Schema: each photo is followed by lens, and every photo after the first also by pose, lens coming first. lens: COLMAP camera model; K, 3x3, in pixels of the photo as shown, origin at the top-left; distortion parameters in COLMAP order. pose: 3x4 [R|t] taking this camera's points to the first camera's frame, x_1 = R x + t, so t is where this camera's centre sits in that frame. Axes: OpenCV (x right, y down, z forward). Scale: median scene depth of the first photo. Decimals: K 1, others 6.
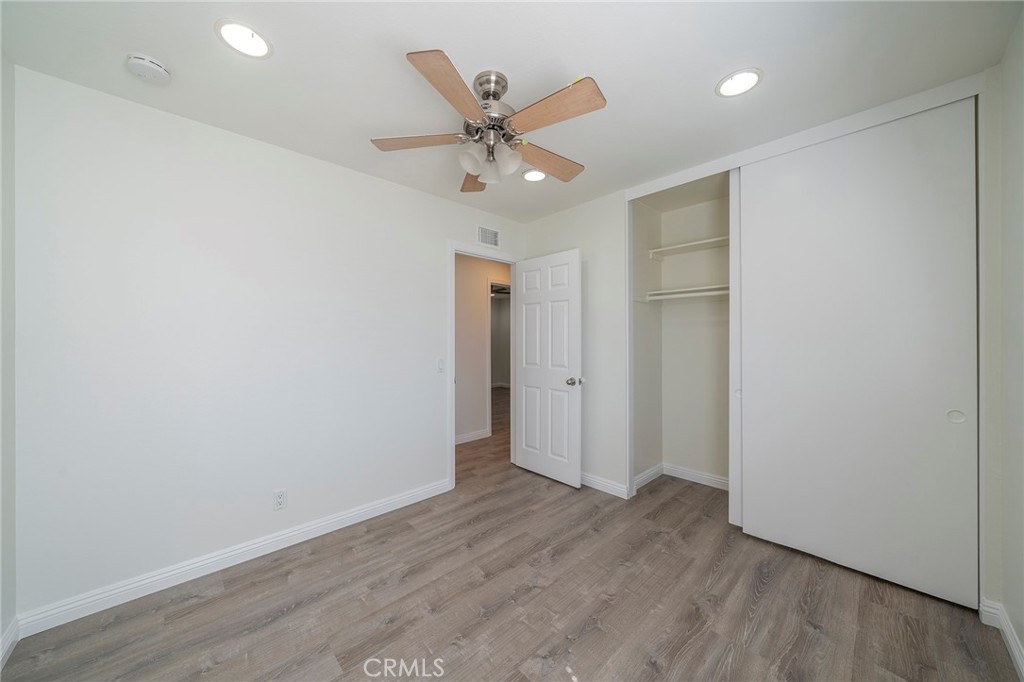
lens RADIAL K [[357.8, 0, 514.8], [0, 357.8, 335.9], [0, 0, 1]] dist [-0.000058, -0.000098]
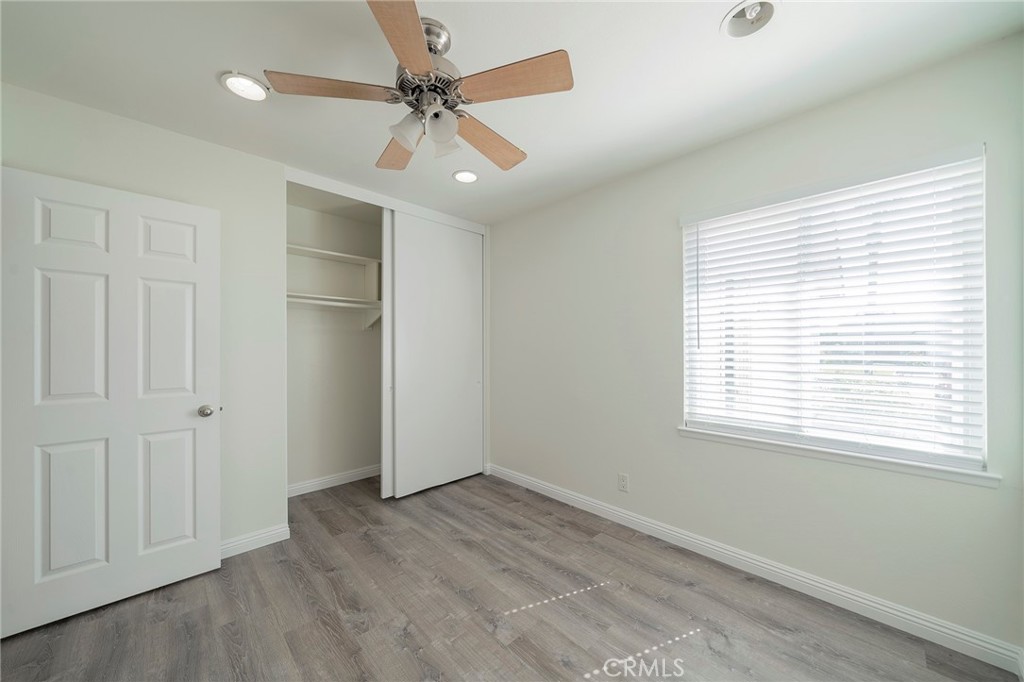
lens RADIAL K [[364.0, 0, 514.9], [0, 364.0, 342.8], [0, 0, 1]] dist [-0.005468, 0.000521]
pose [[-0.005686, 0.016252, 0.999852, -0.781299], [-0.008010, 0.999835, -0.016297, 0.016154], [-0.999952, -0.008101, -0.005555, 0.692408]]
